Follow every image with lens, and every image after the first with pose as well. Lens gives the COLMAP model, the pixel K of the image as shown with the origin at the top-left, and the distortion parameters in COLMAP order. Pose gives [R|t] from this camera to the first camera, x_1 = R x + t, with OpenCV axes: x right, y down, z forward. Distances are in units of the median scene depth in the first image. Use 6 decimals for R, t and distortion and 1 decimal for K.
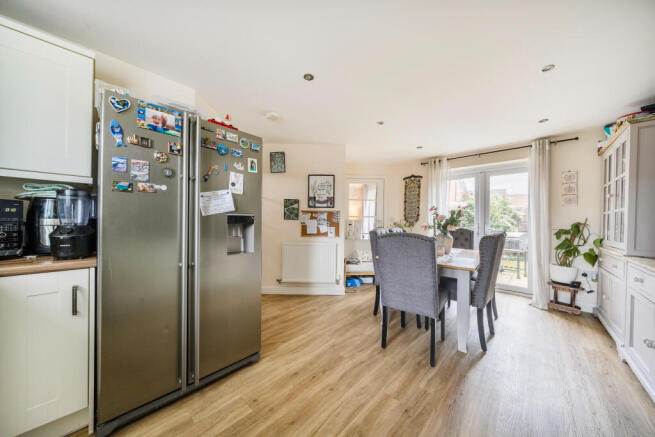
lens RADIAL K [[220.9, 0, 322.8], [0, 220.9, 220.3], [0, 0, 1]] dist [-0.000221, 0.000007]
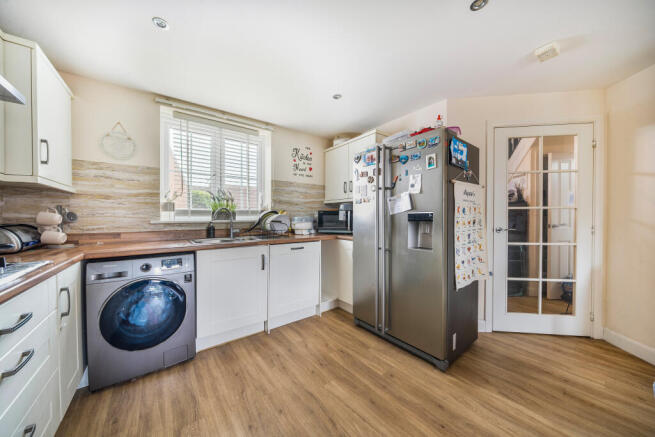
lens RADIAL K [[220.9, 0, 323.0], [0, 220.9, 220.5], [0, 0, 1]] dist [-0.000221, 0.000007]
pose [[-0.151431, 0.001557, -0.988467, 0.776433], [0.000810, 0.999999, 0.001451, 0.011765], [0.988468, -0.000581, -0.151432, 0.730831]]
